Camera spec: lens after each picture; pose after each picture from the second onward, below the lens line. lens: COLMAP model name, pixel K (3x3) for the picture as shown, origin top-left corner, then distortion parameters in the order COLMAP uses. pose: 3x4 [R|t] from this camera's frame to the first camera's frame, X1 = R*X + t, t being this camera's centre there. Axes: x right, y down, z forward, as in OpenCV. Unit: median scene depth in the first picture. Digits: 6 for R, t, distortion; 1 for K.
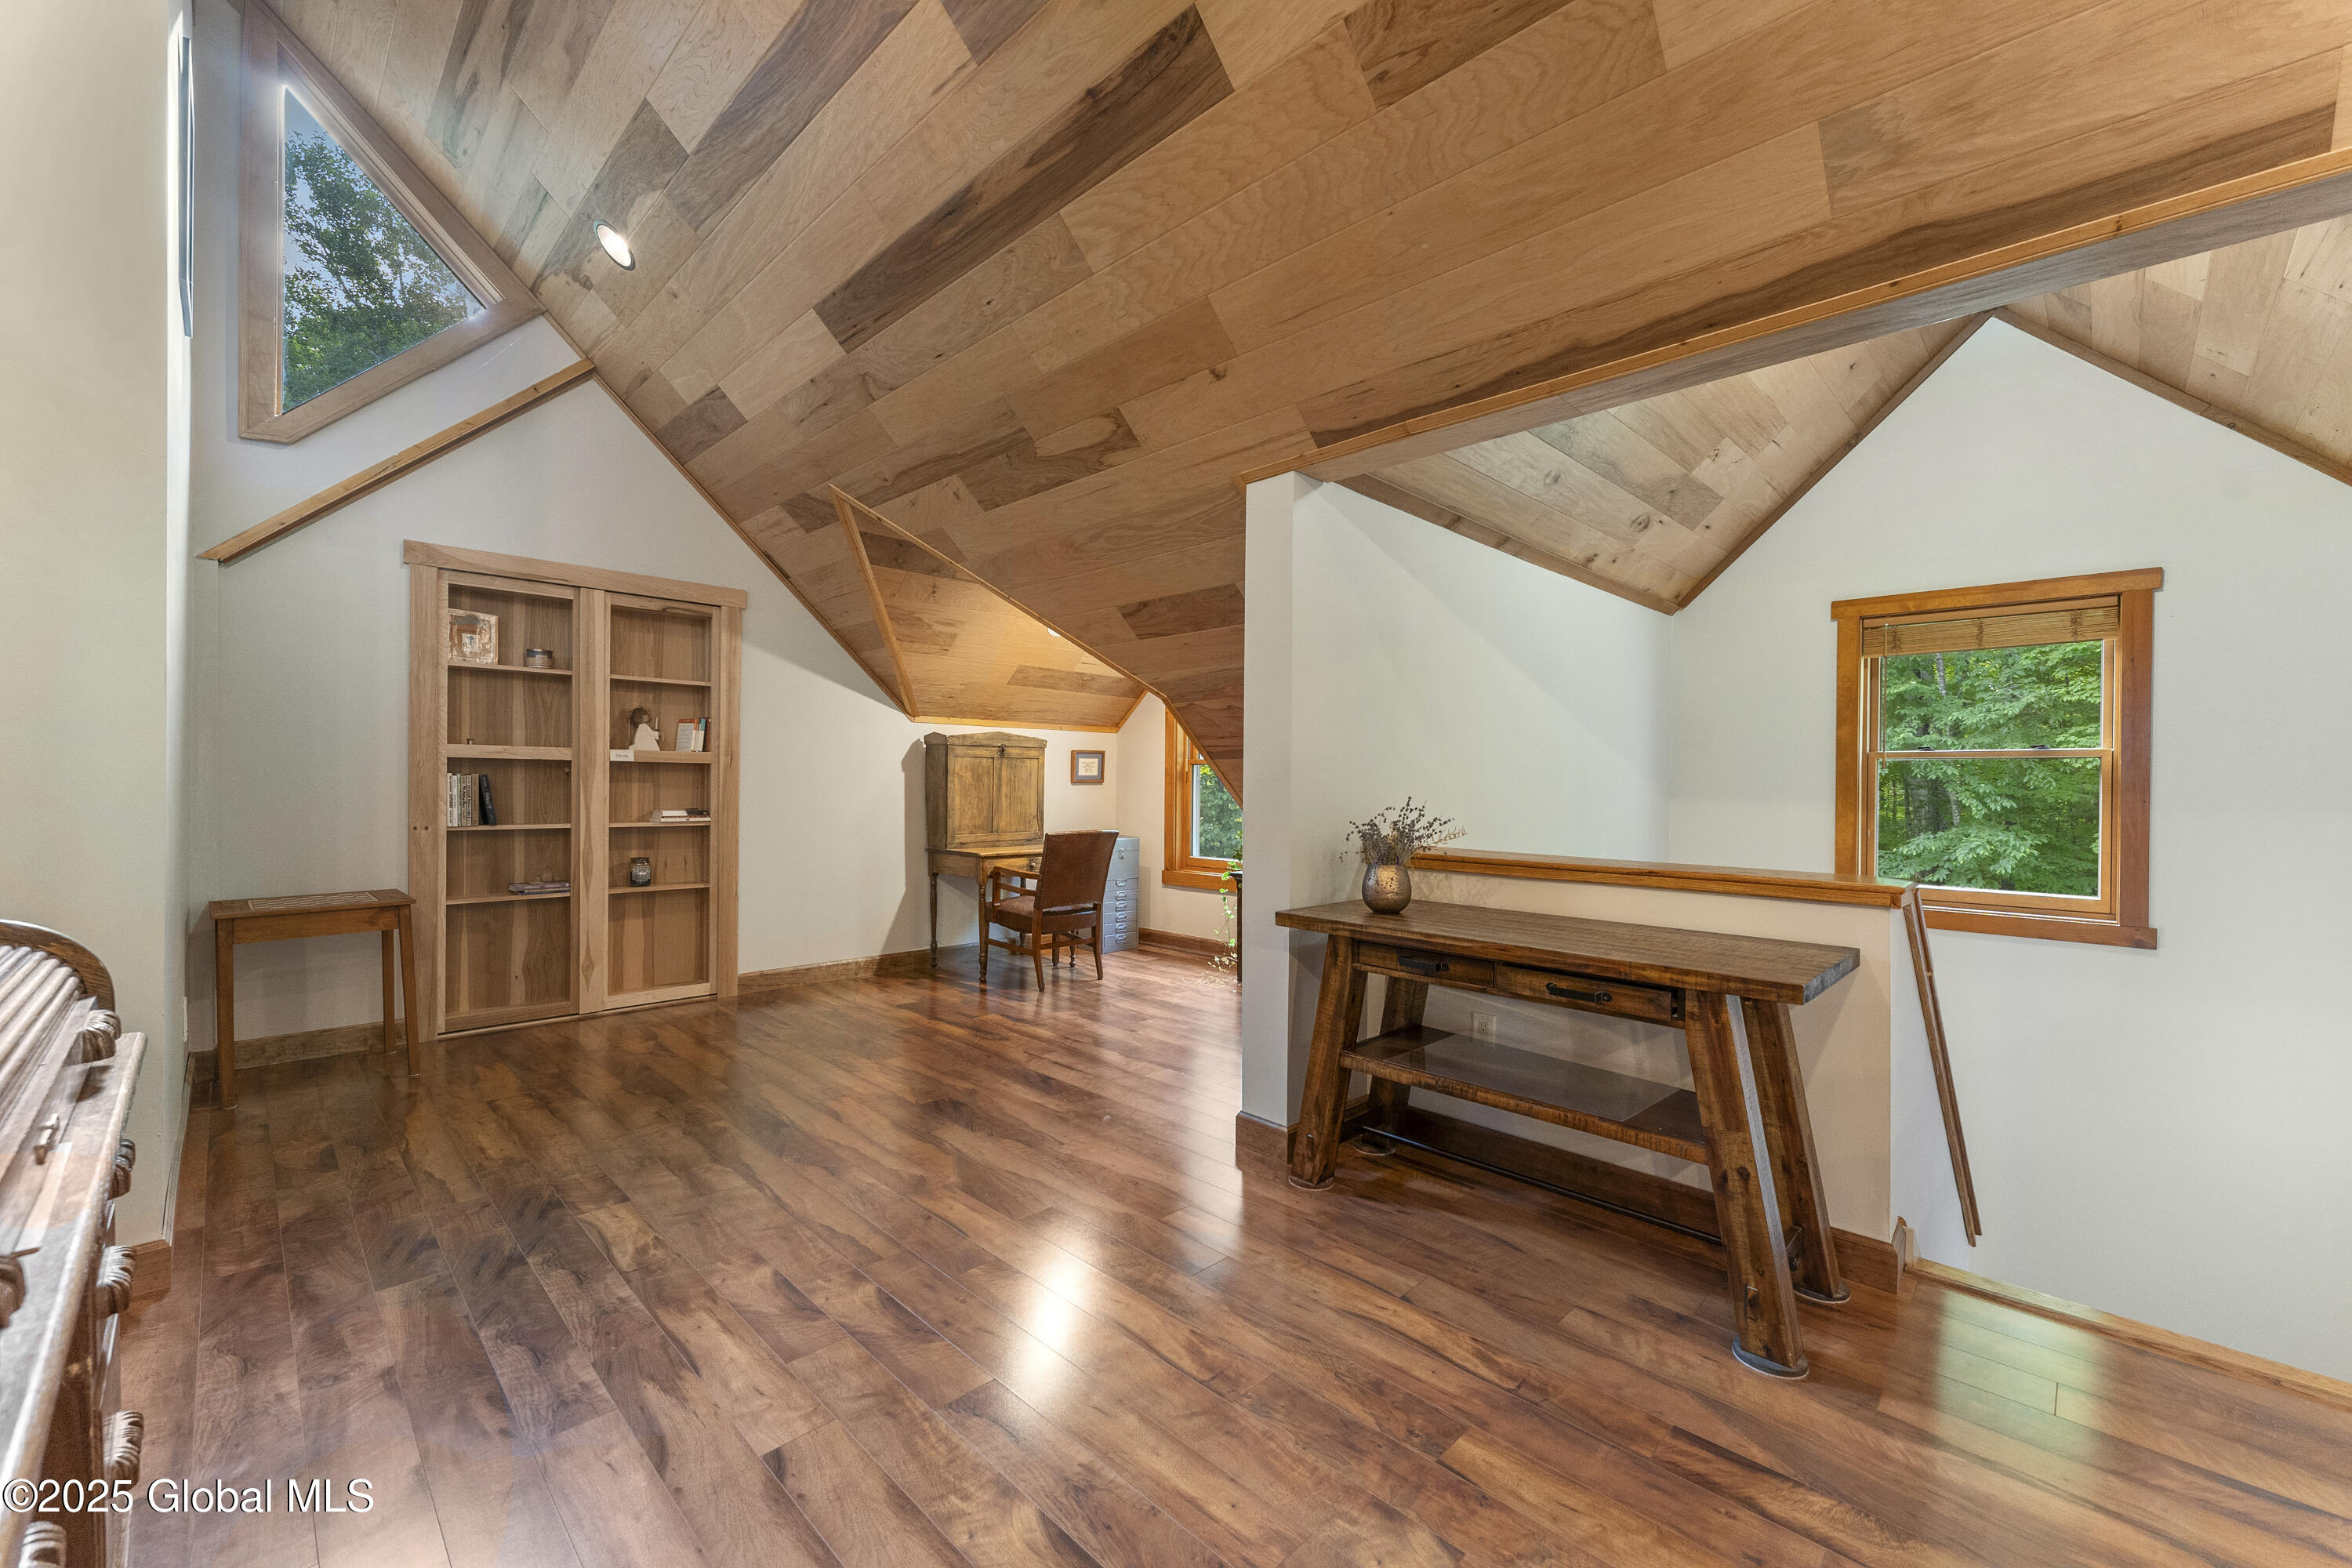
lens RADIAL K [[940.1, 0, 1176.0], [0, 940.1, 784.0], [0, 0, 1]] dist [0.001835, -0.000037]
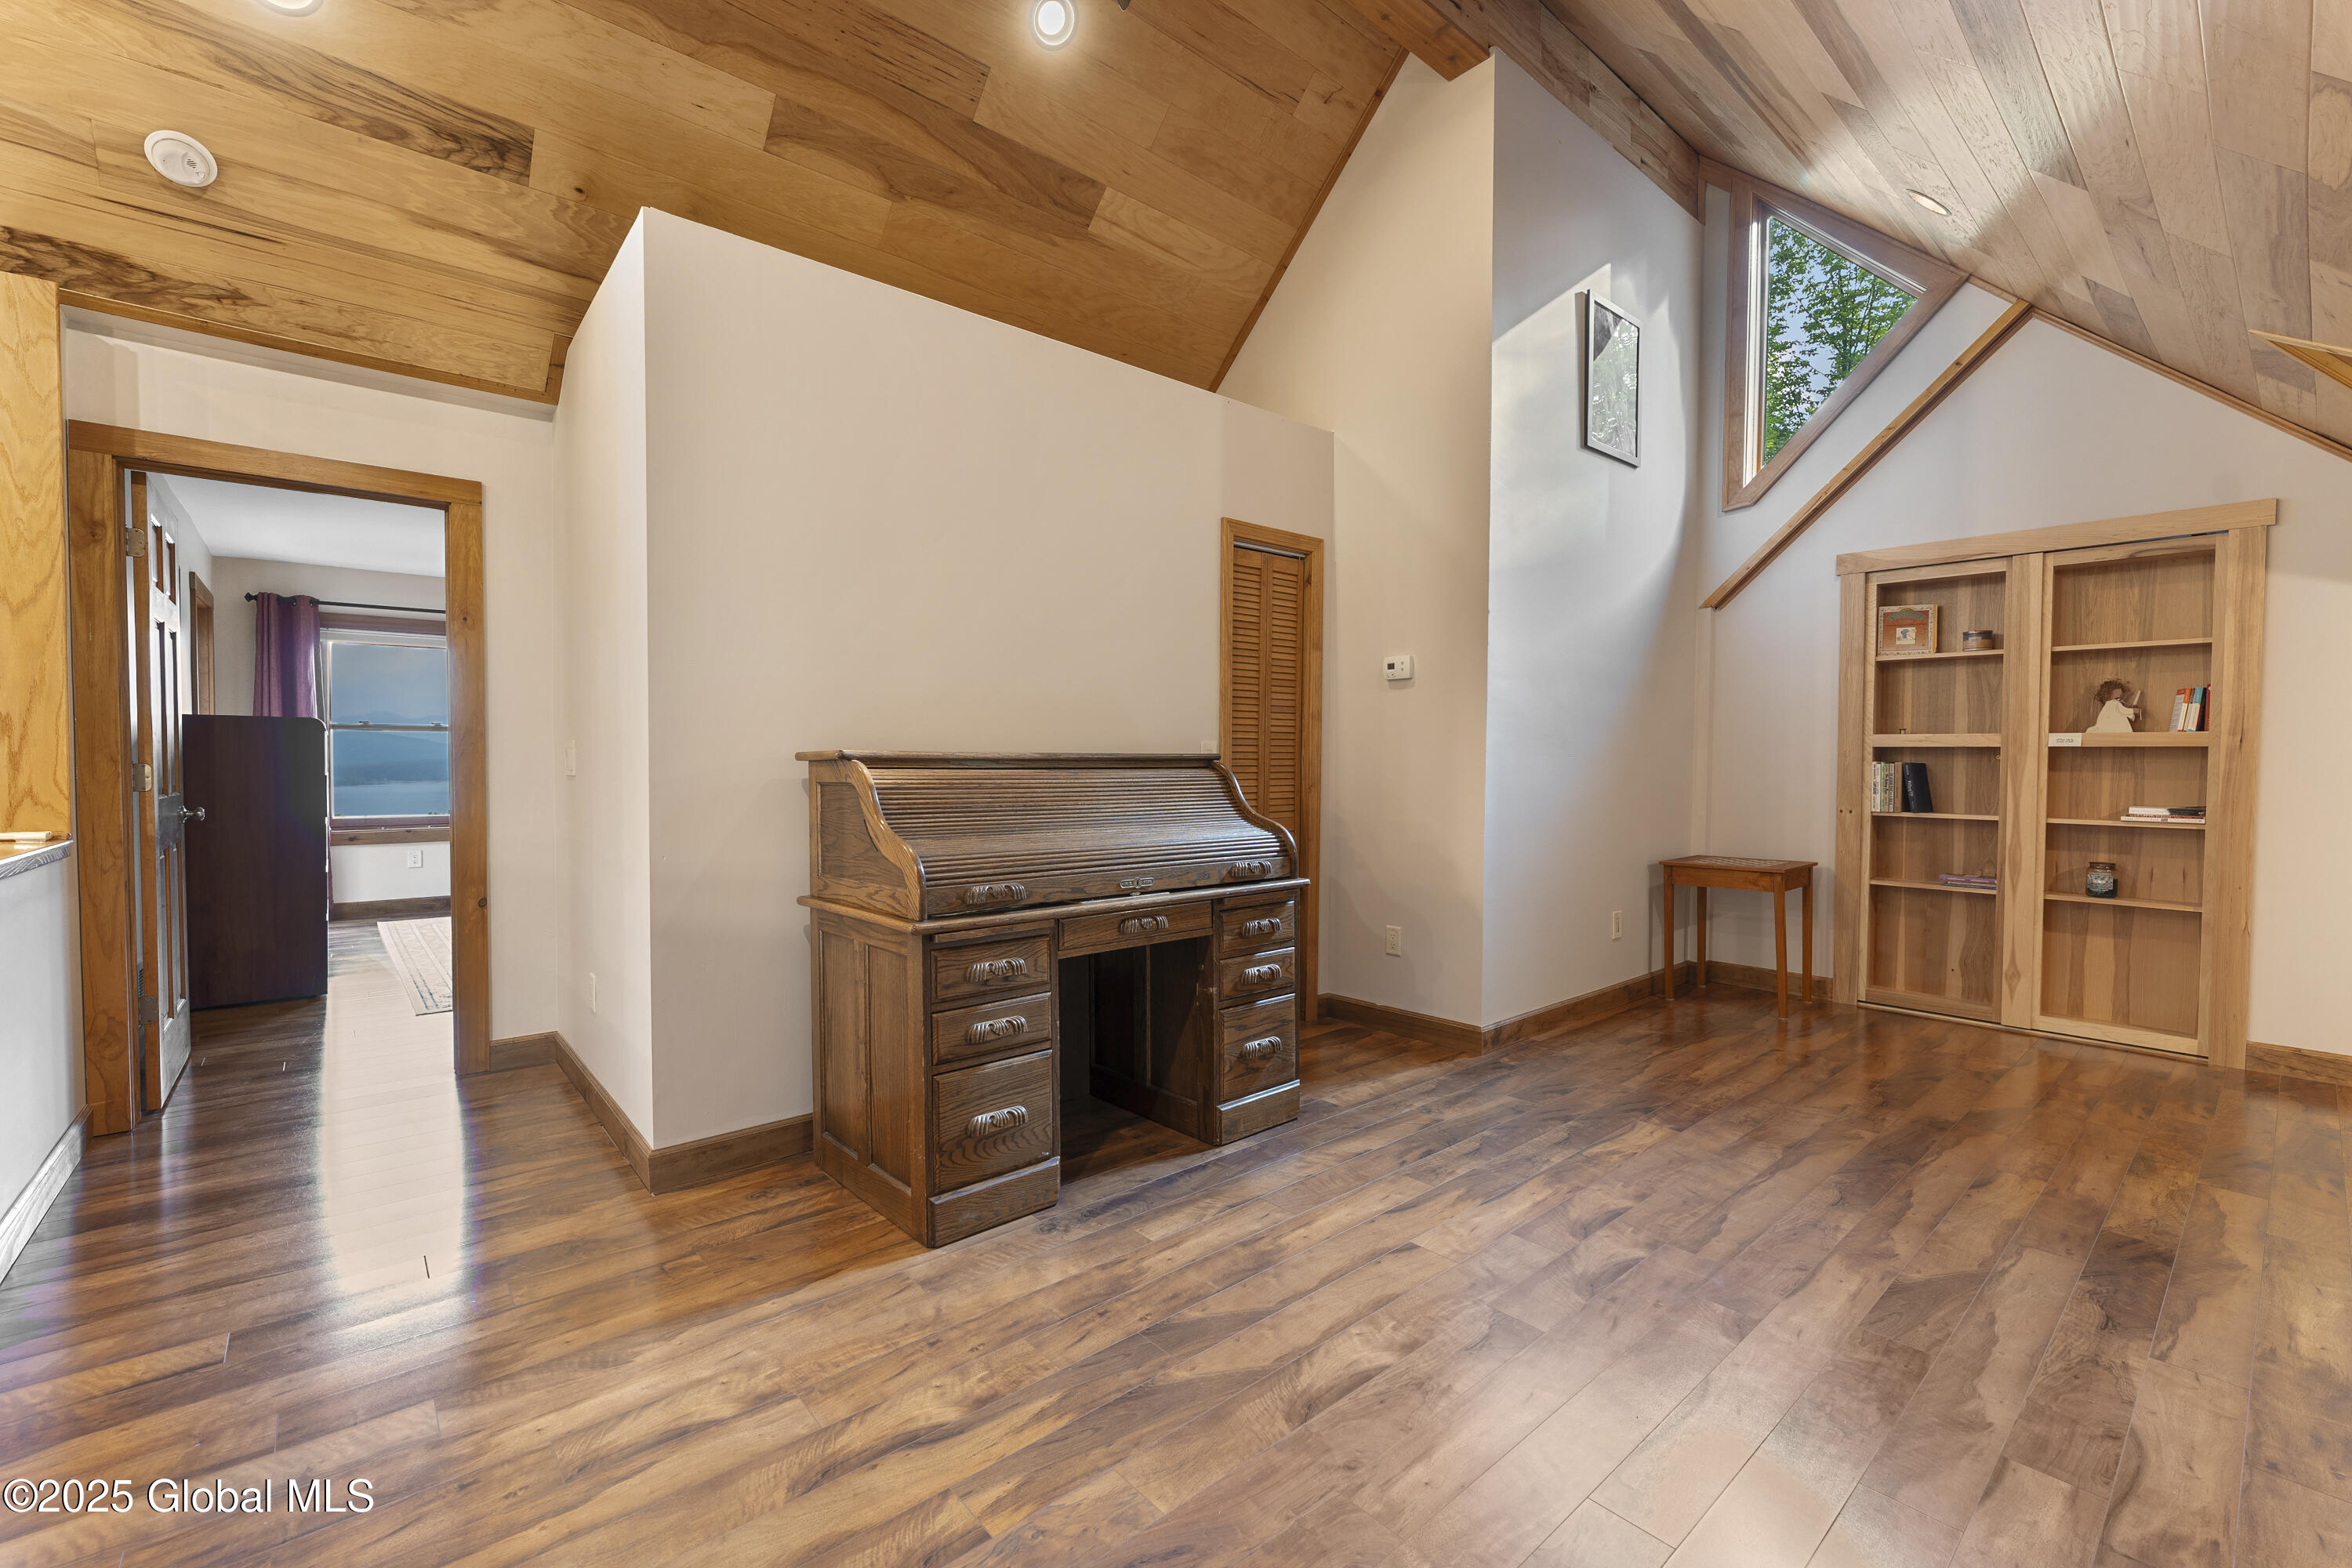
lens RADIAL K [[980.3, 0, 1173.6], [0, 980.3, 781.6], [0, 0, 1]] dist [-0.001862, -0.000196]
pose [[-0.077307, 0.014433, -0.996903, 0.382078], [-0.008656, 0.999848, 0.015147, 0.001218], [0.996970, 0.009801, -0.077171, 0.274811]]
